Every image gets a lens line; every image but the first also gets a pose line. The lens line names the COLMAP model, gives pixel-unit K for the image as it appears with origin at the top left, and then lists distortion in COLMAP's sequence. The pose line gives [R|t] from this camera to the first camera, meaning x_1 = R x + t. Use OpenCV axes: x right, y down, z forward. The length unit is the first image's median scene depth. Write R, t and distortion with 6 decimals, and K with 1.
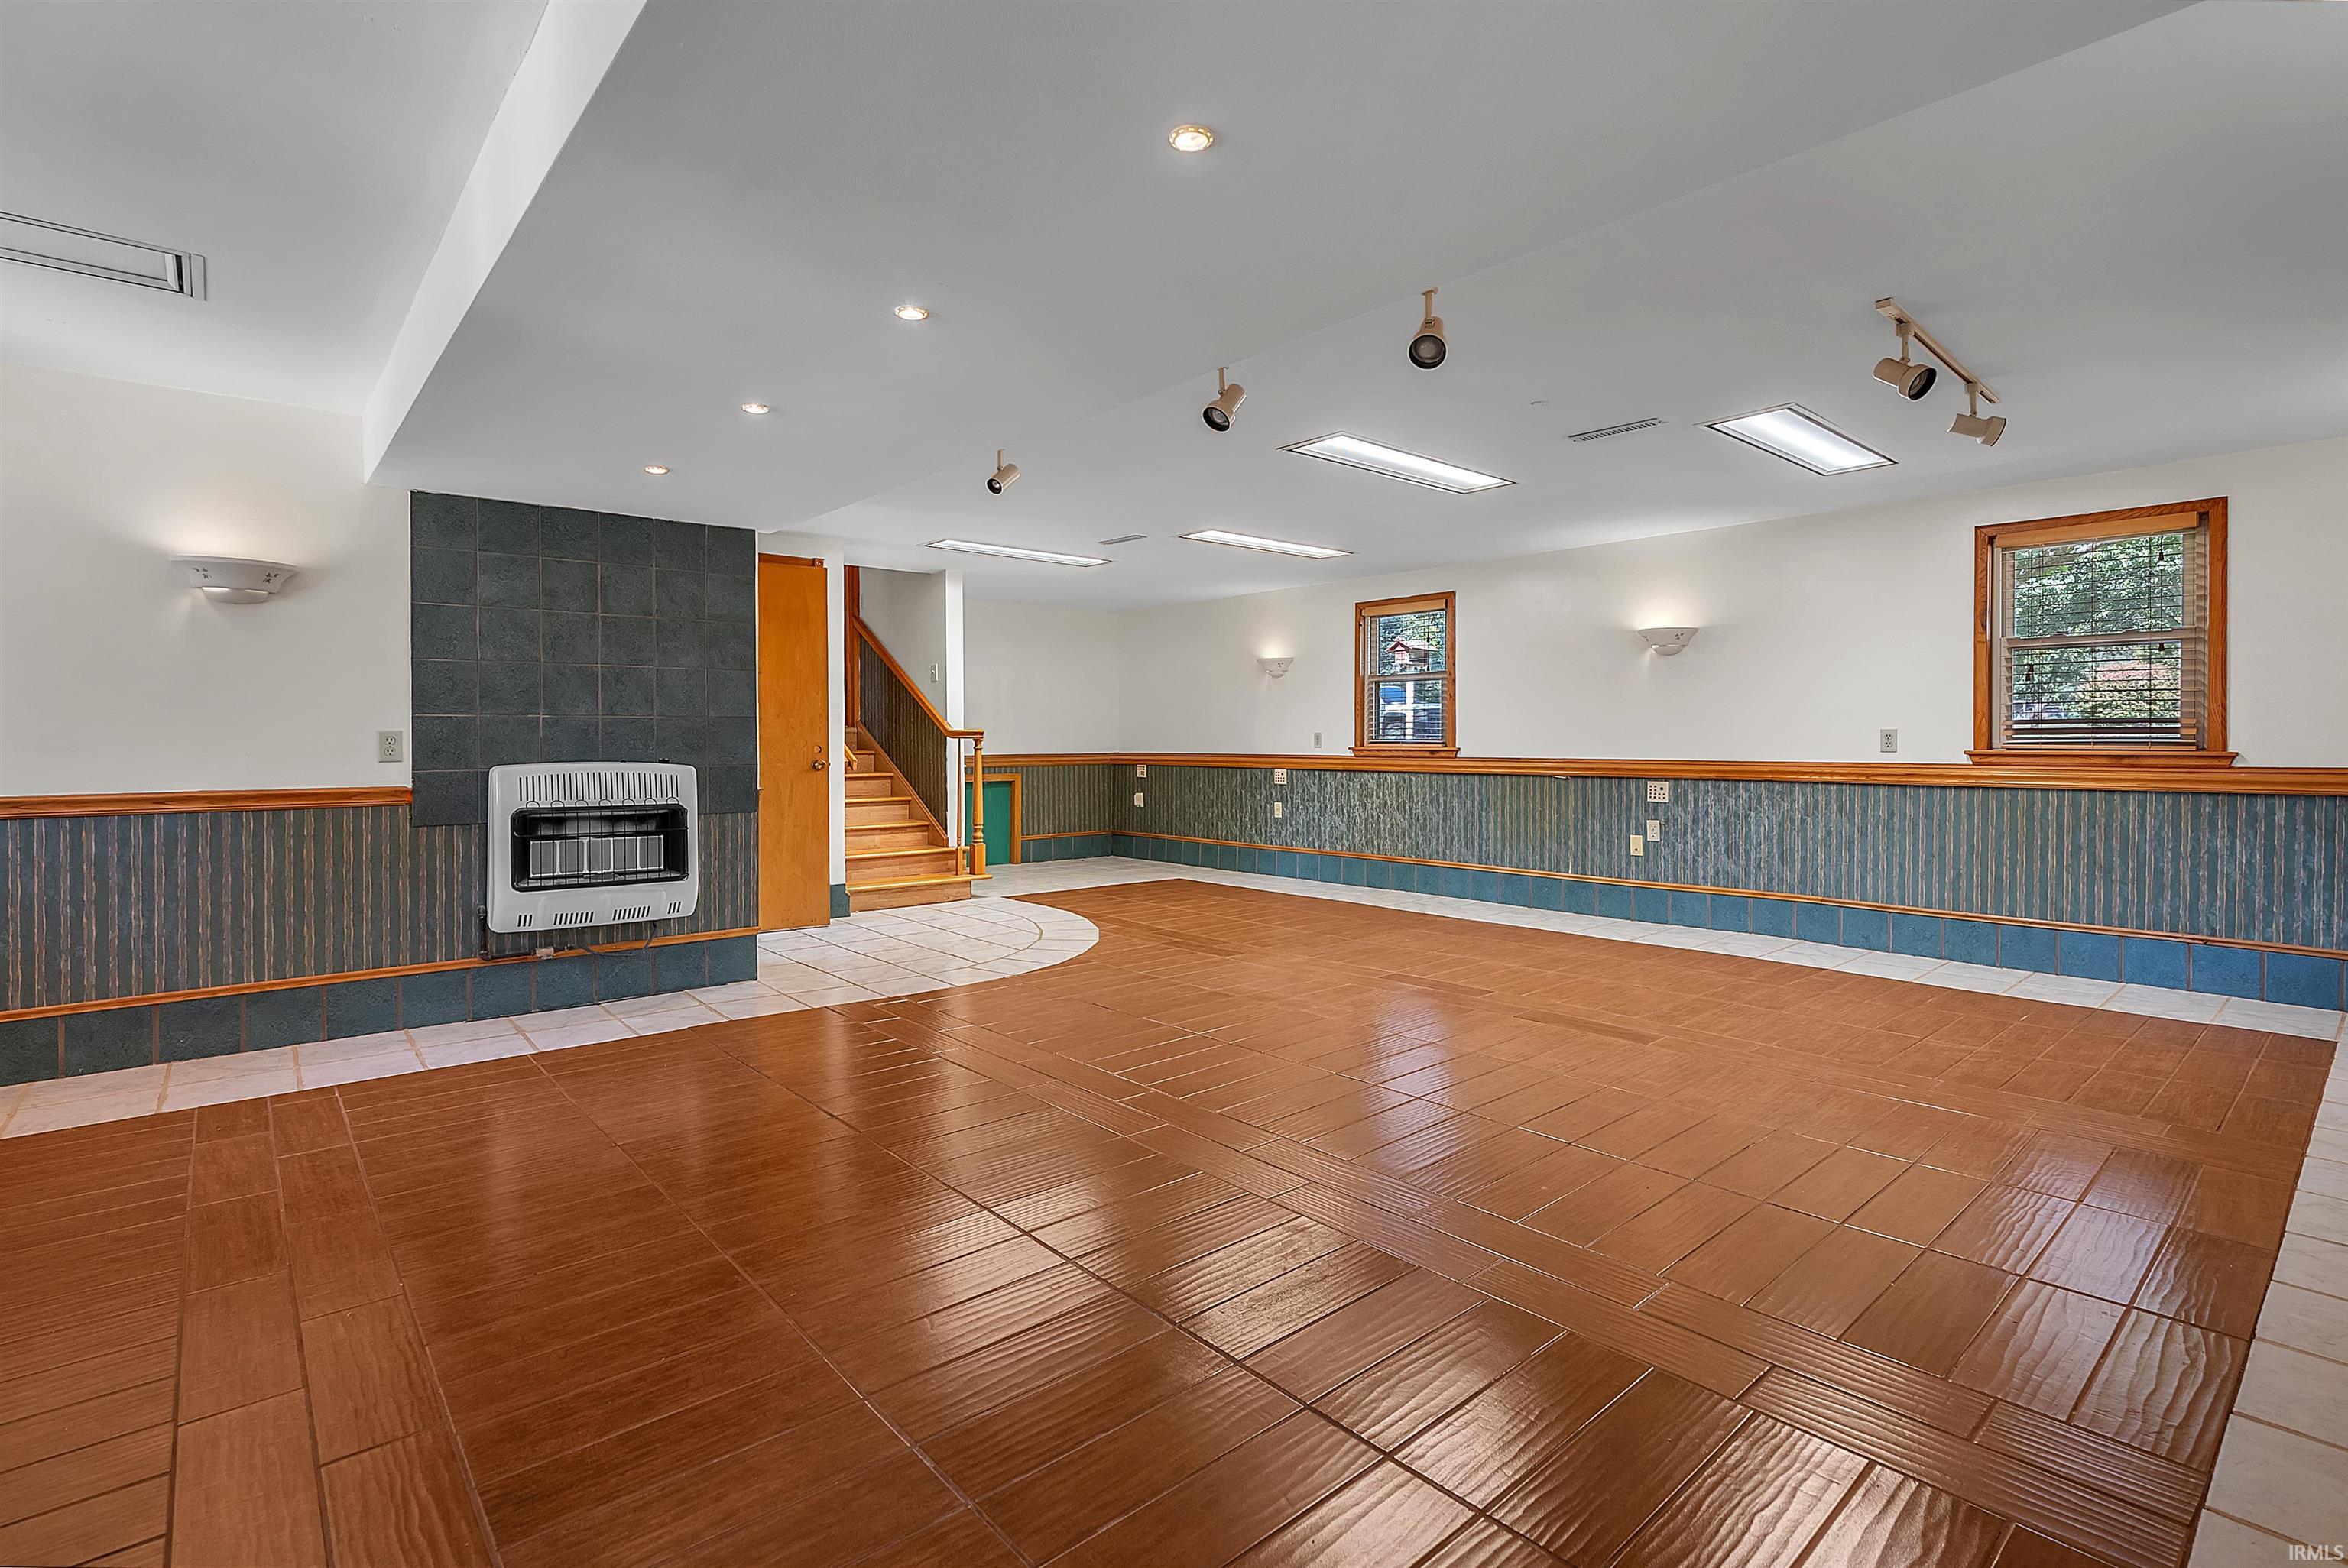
lens RADIAL K [[1078.0, 0, 1171.7], [0, 1078.0, 753.0], [0, 0, 1]] dist [-0.010197, -0.000209]
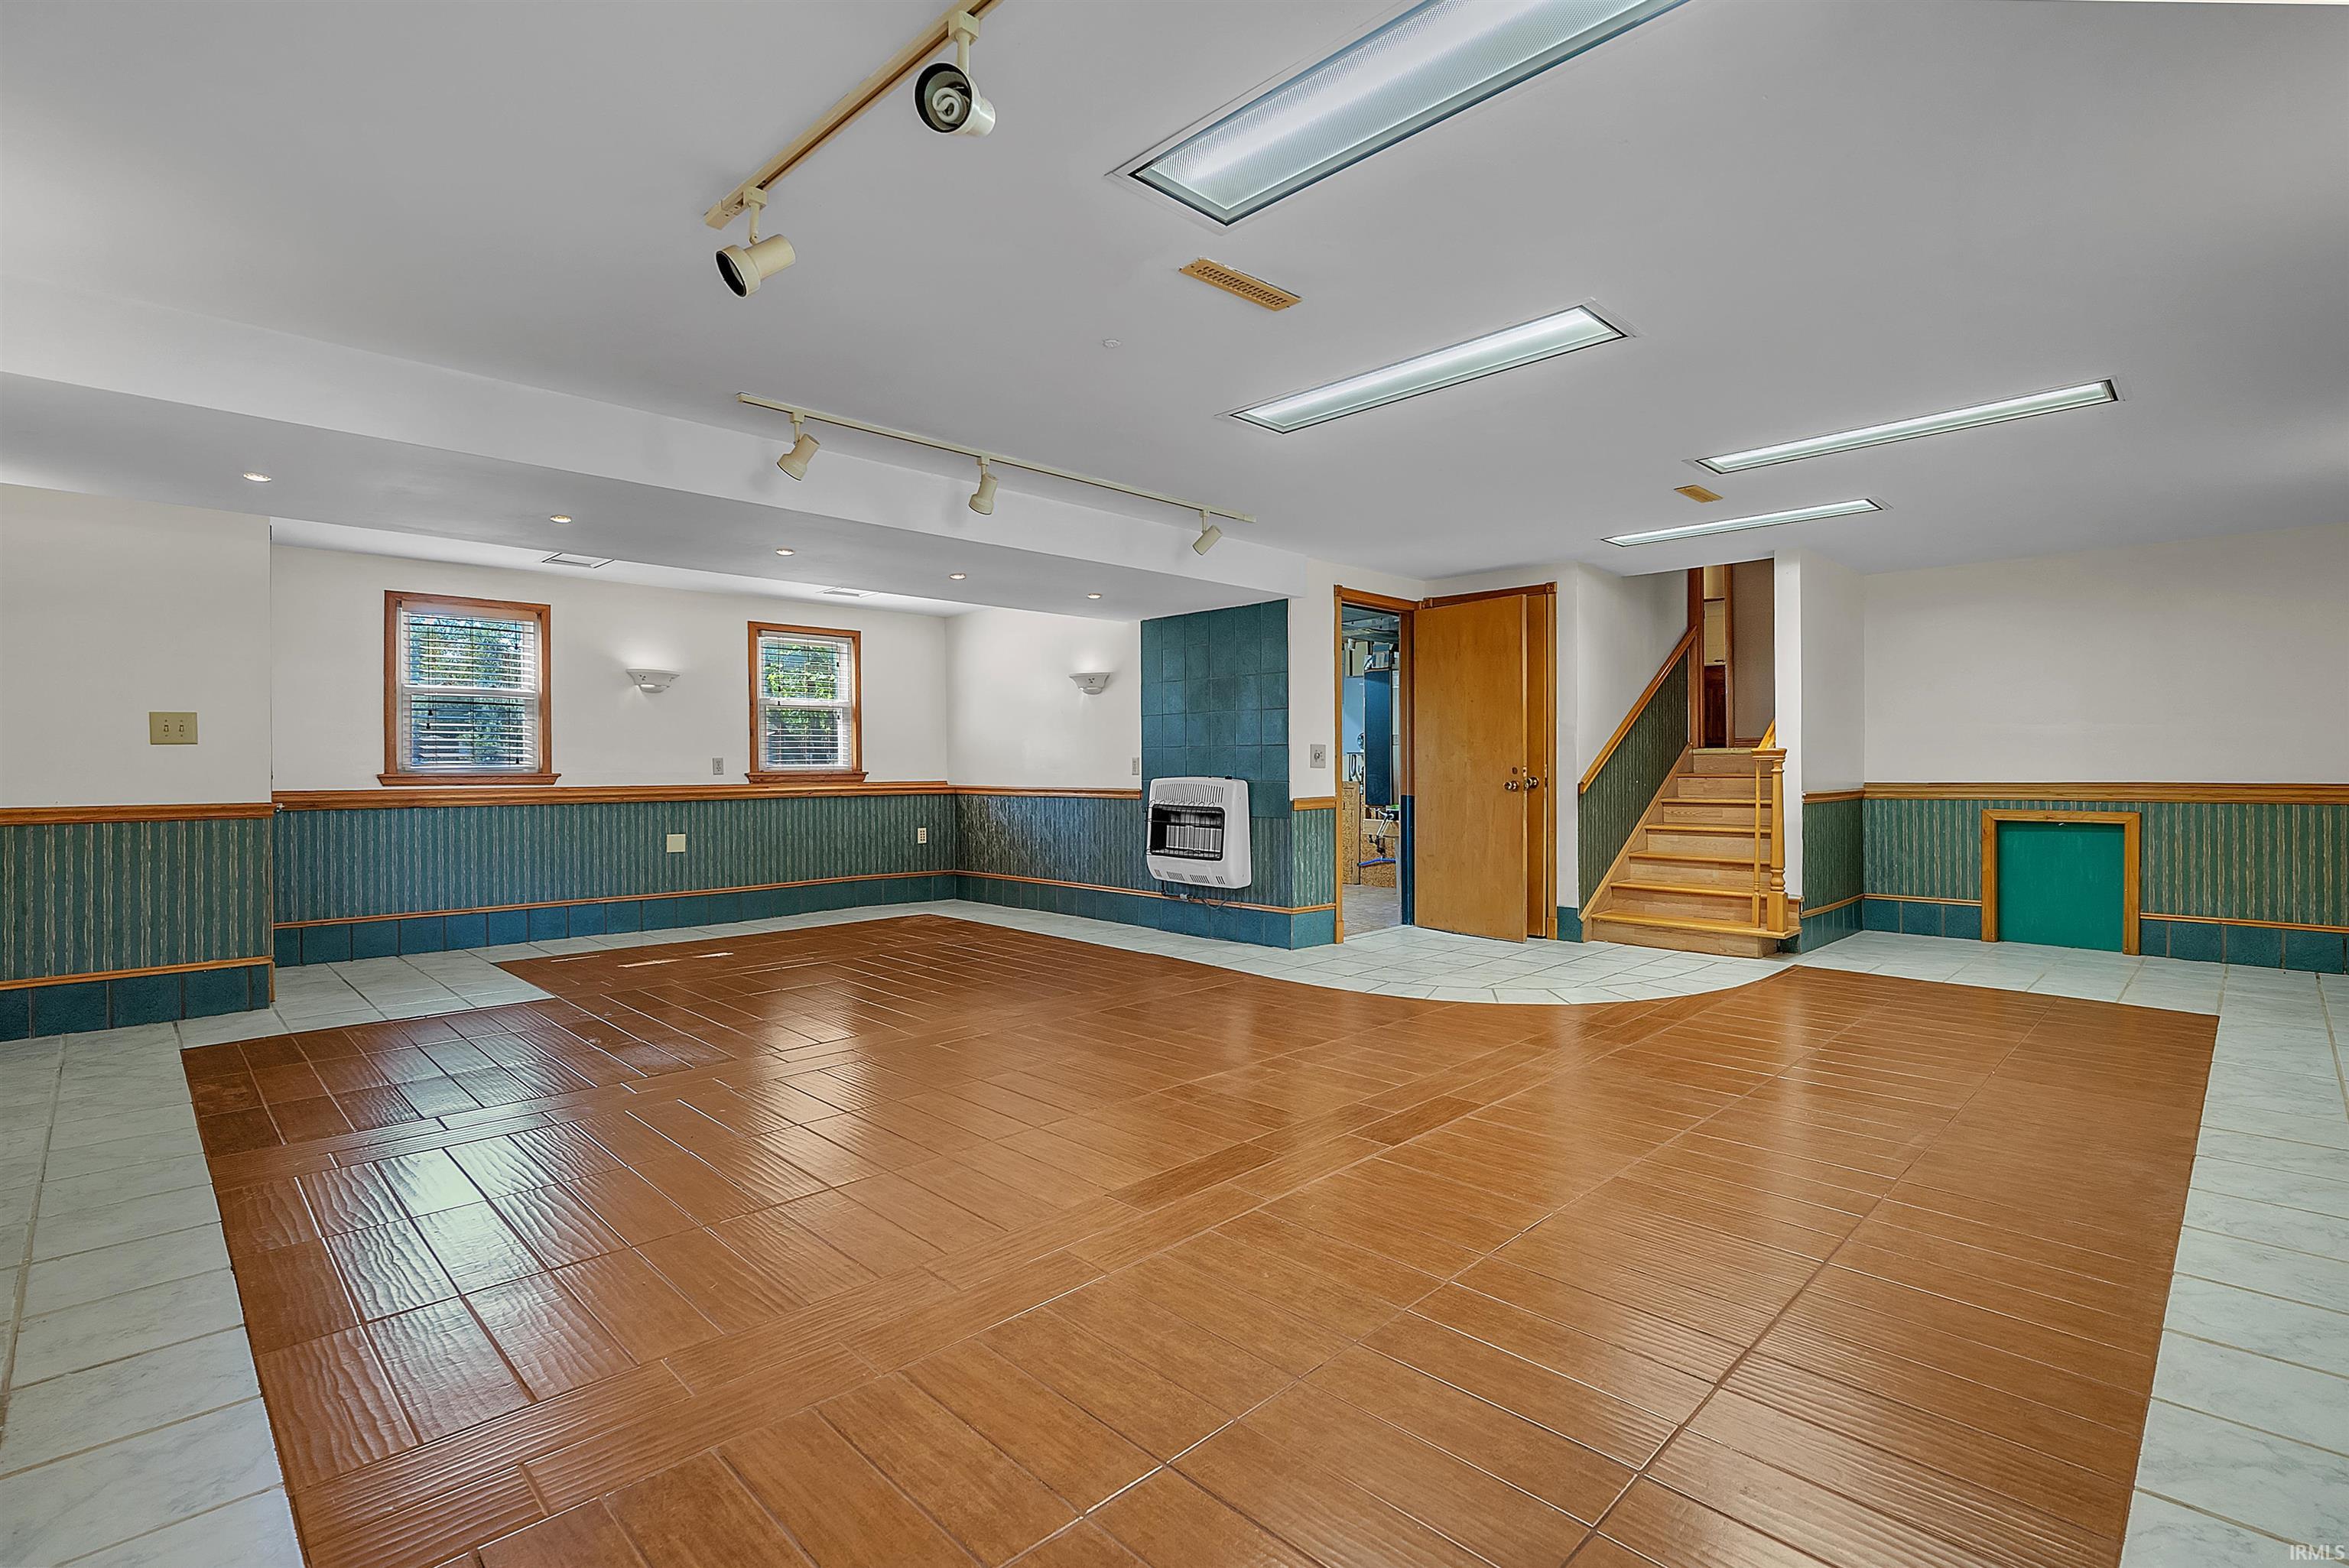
lens RADIAL K [[1104.8, 0, 1177.3], [0, 1104.8, 773.9], [0, 0, 1]] dist [-0.007515, 0.001090]
pose [[0.065794, 0.013506, -0.997742, 0.996604], [-0.008714, 0.999878, 0.012960, -0.015331], [0.997795, 0.007842, 0.065904, 0.850542]]
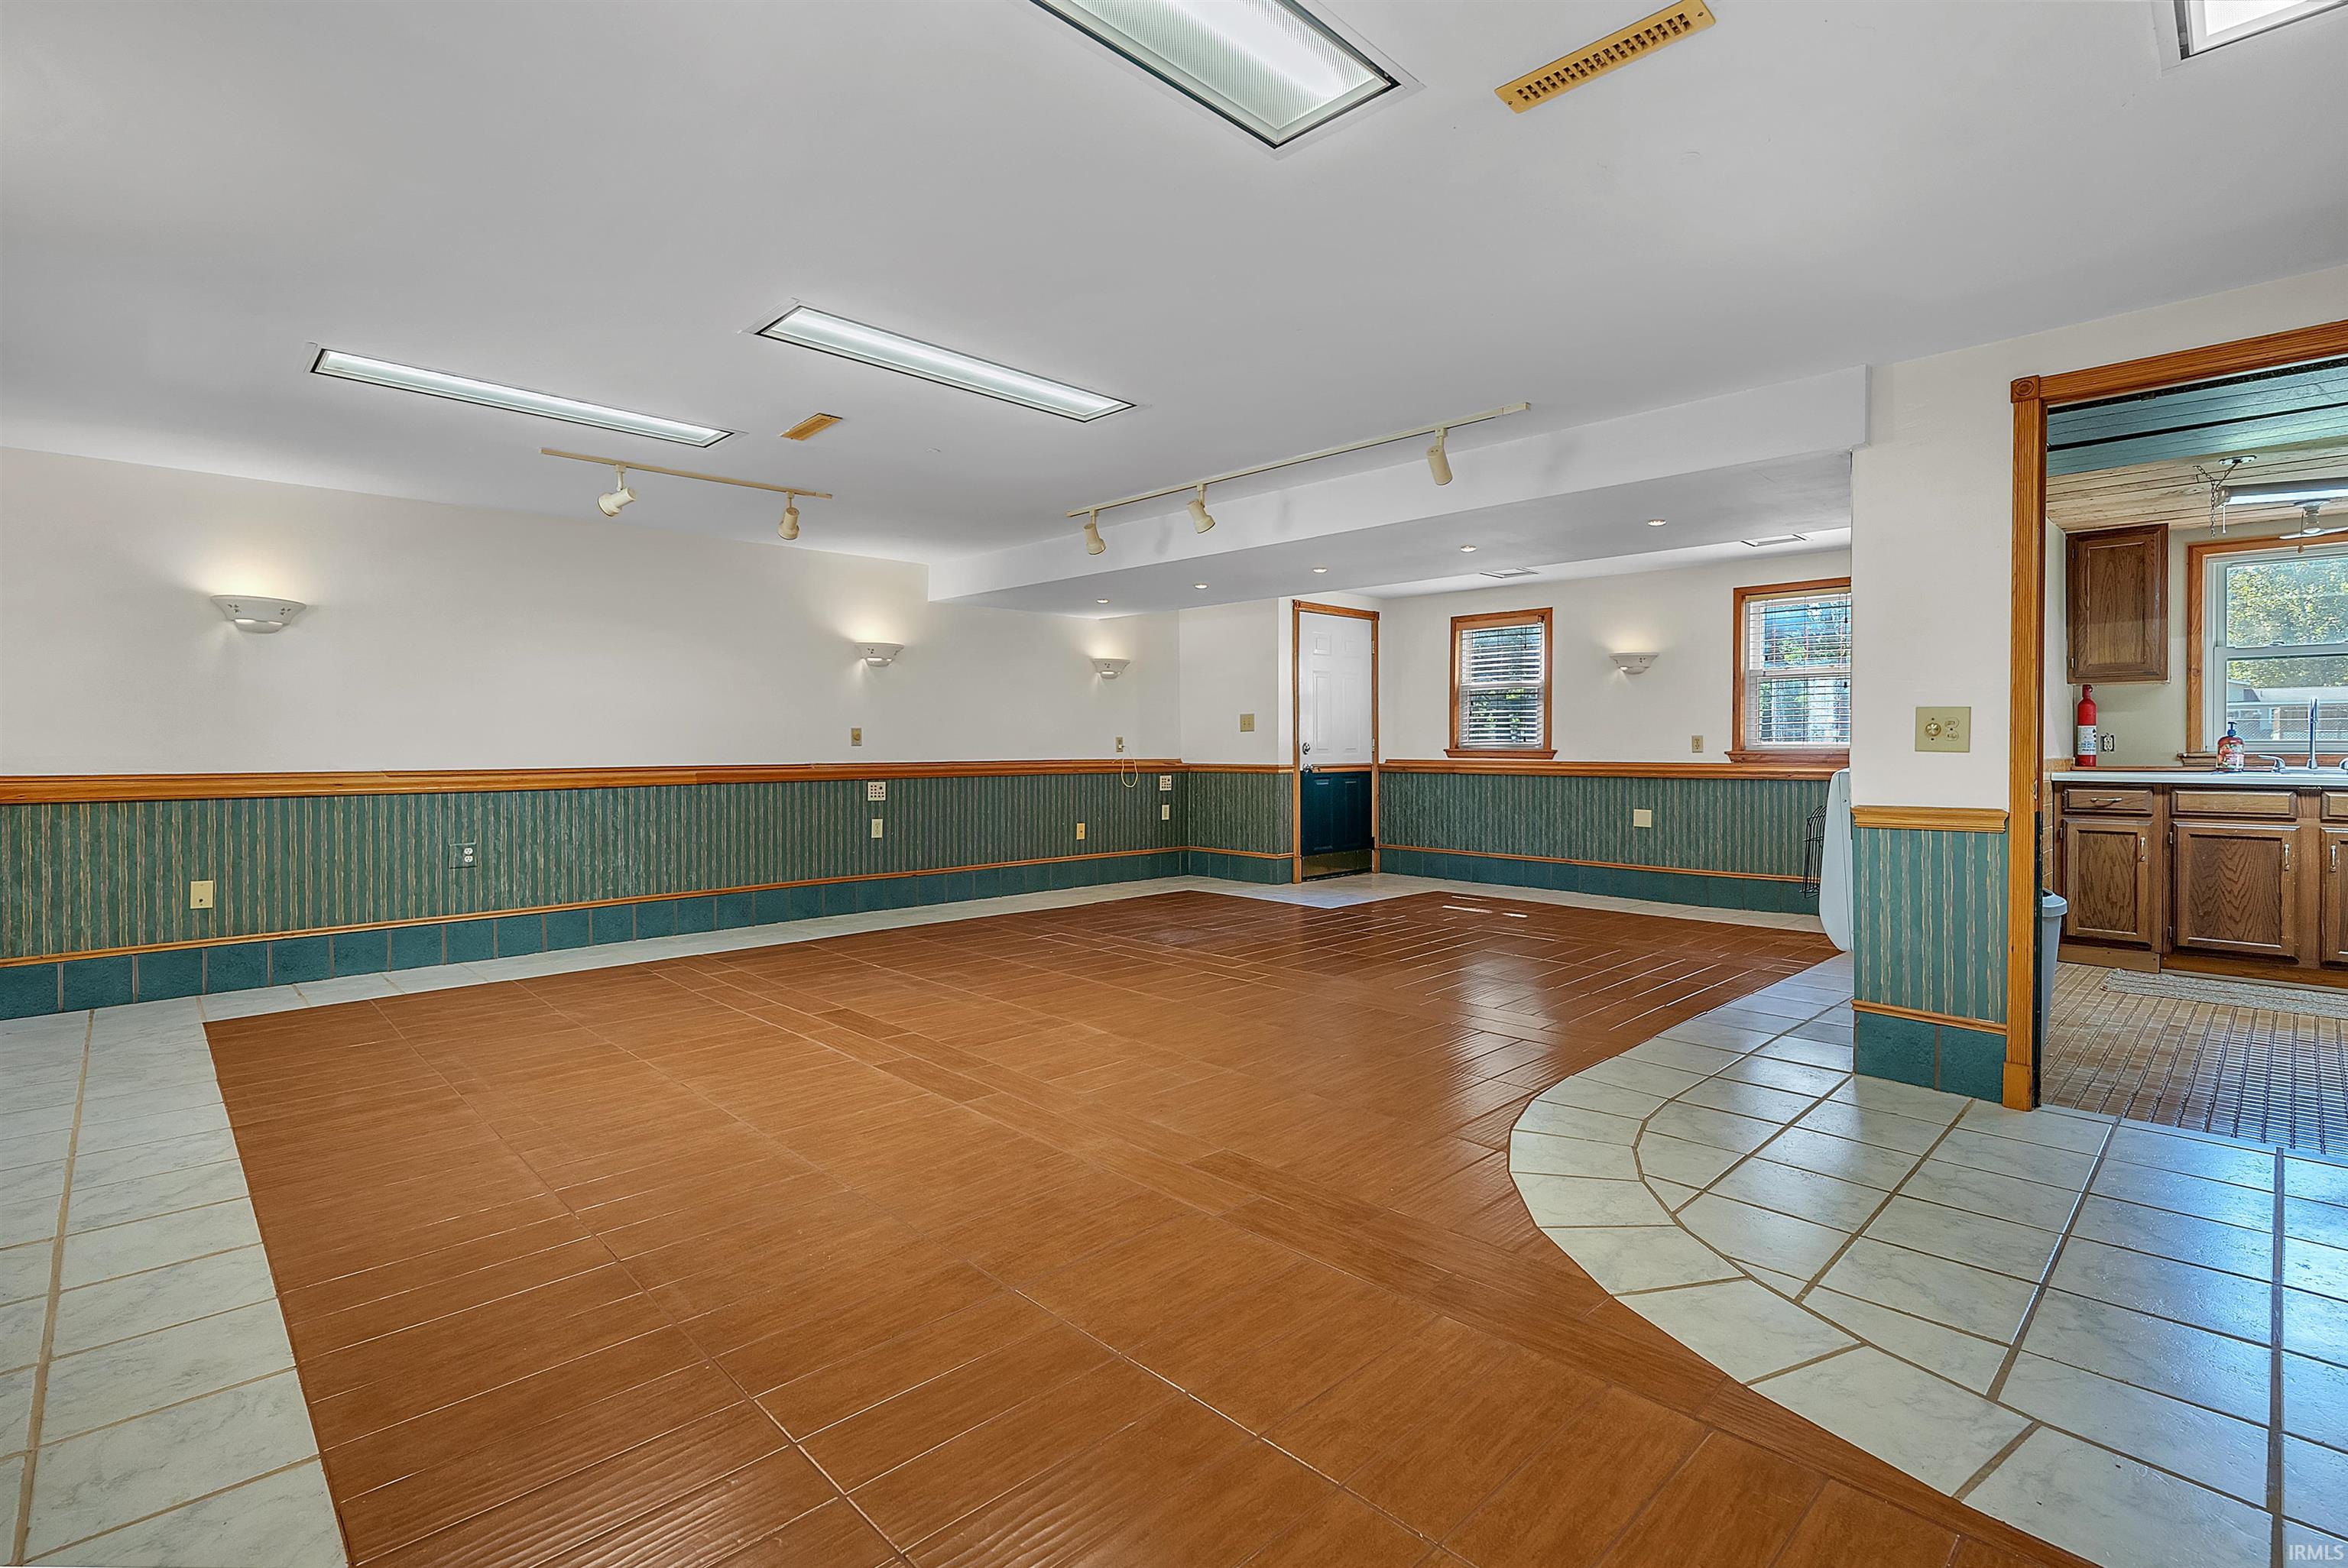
lens RADIAL K [[1104.3, 0, 1176.8], [0, 1104.3, 773.9], [0, 0, 1]] dist [-0.007515, 0.001090]
pose [[-0.999243, 0.008998, -0.037857, 0.618503], [0.007514, 0.999204, 0.039165, -0.019315], [0.038179, 0.038851, -0.998515, 1.286469]]
